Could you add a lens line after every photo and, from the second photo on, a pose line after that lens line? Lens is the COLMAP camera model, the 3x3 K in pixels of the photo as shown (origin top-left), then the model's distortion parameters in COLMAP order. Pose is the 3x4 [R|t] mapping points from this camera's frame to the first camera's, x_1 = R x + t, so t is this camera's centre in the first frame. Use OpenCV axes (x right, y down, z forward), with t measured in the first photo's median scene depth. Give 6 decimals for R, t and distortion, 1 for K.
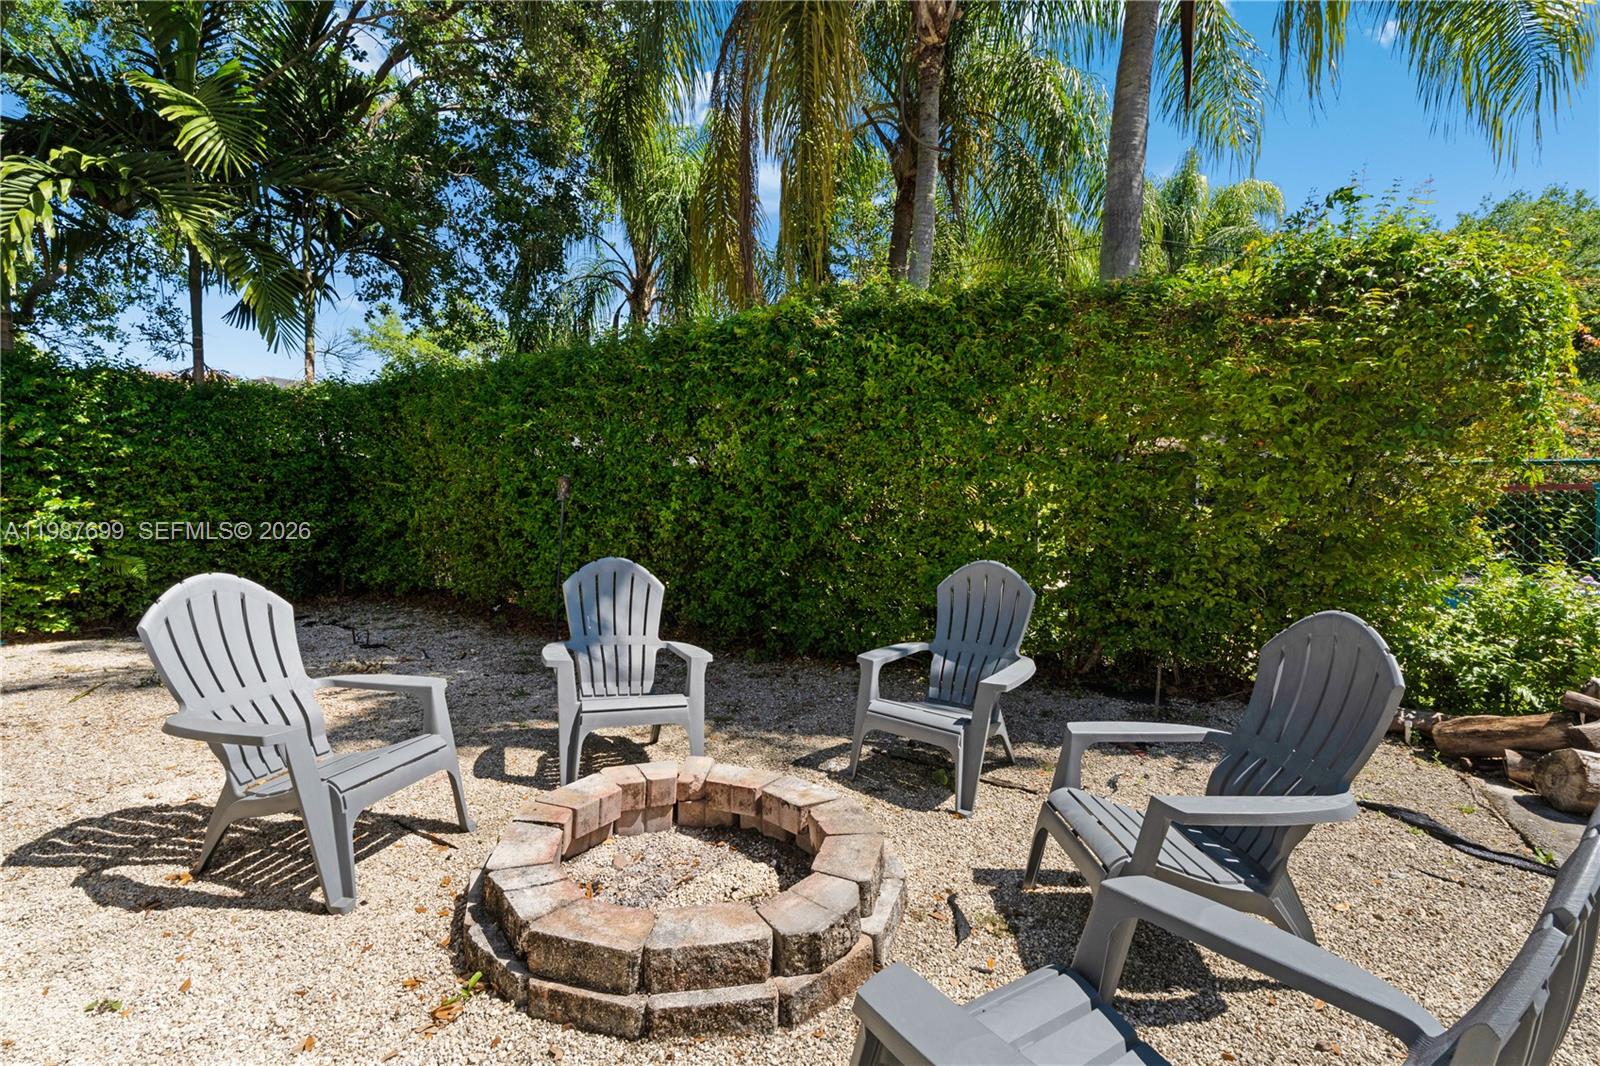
lens RADIAL K [[717.3, 0, 791.6], [0, 717.3, 527.5], [0, 0, 1]] dist [0.004520, 0.000440]
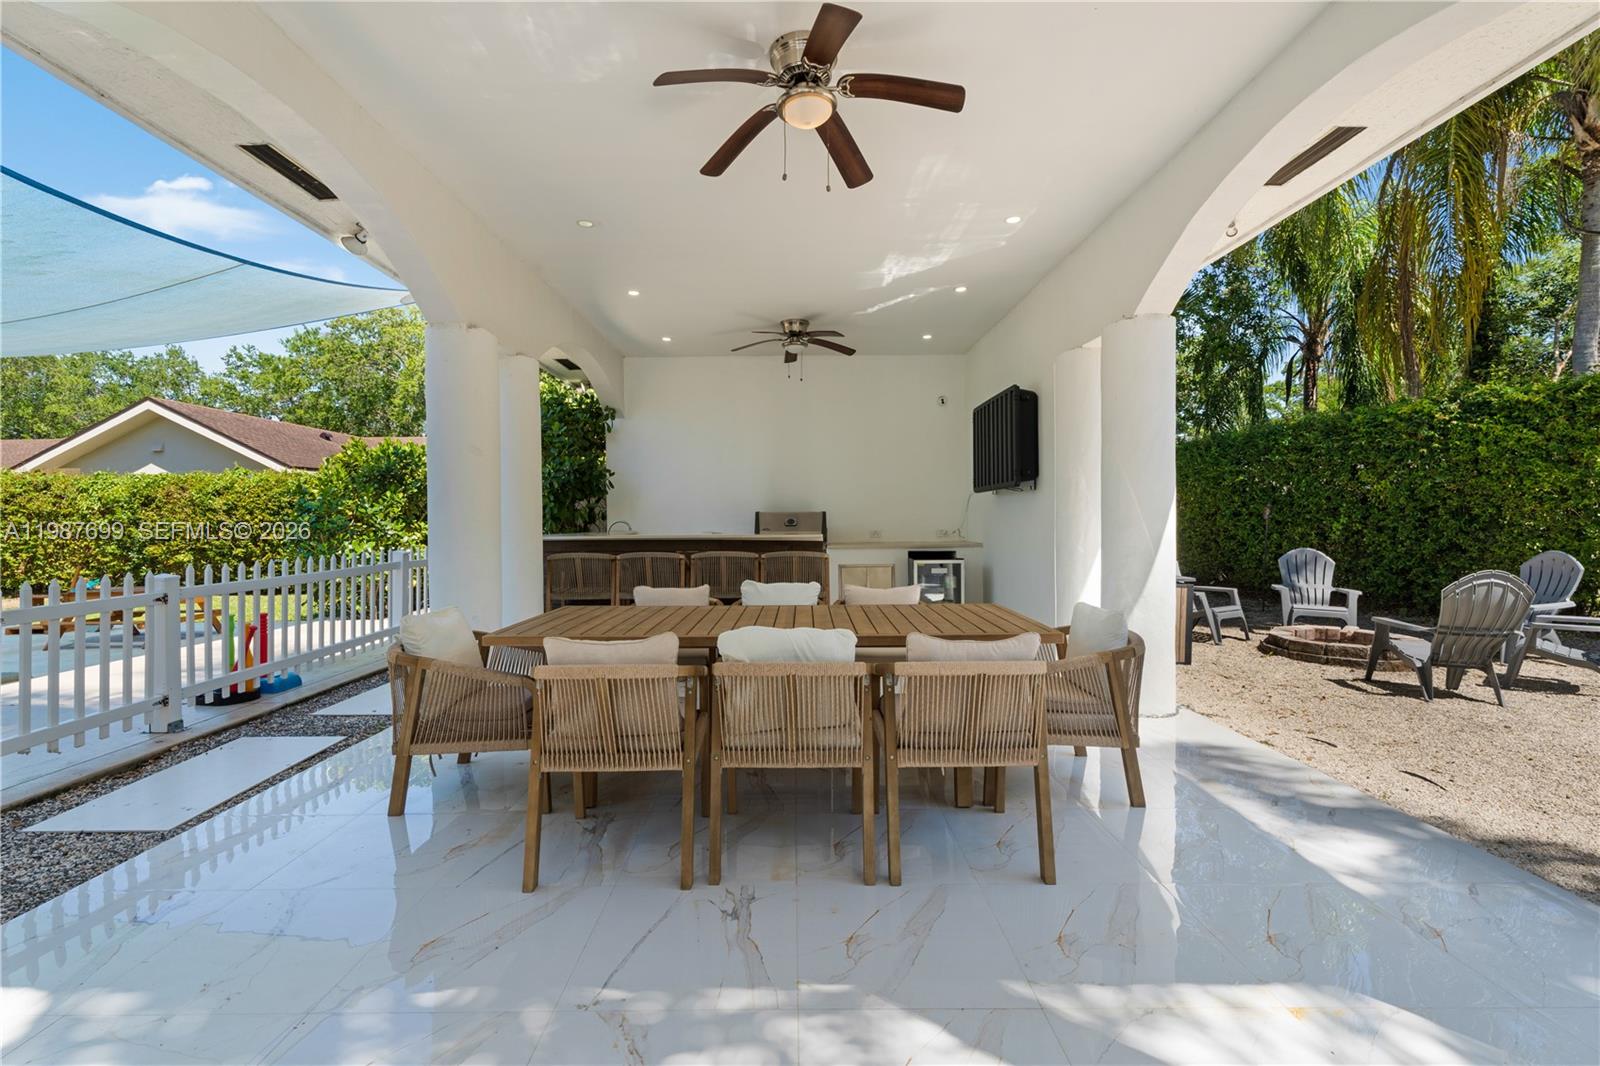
lens RADIAL K [[717.3, 0, 795.4], [0, 717.3, 527.1], [0, 0, 1]] dist [0.004520, 0.000440]
pose [[0.674273, -0.015126, -0.738327, 0.238138], [0.009049, 0.999884, -0.012220, -0.005888], [0.738426, 0.001558, 0.674332, -1.201200]]
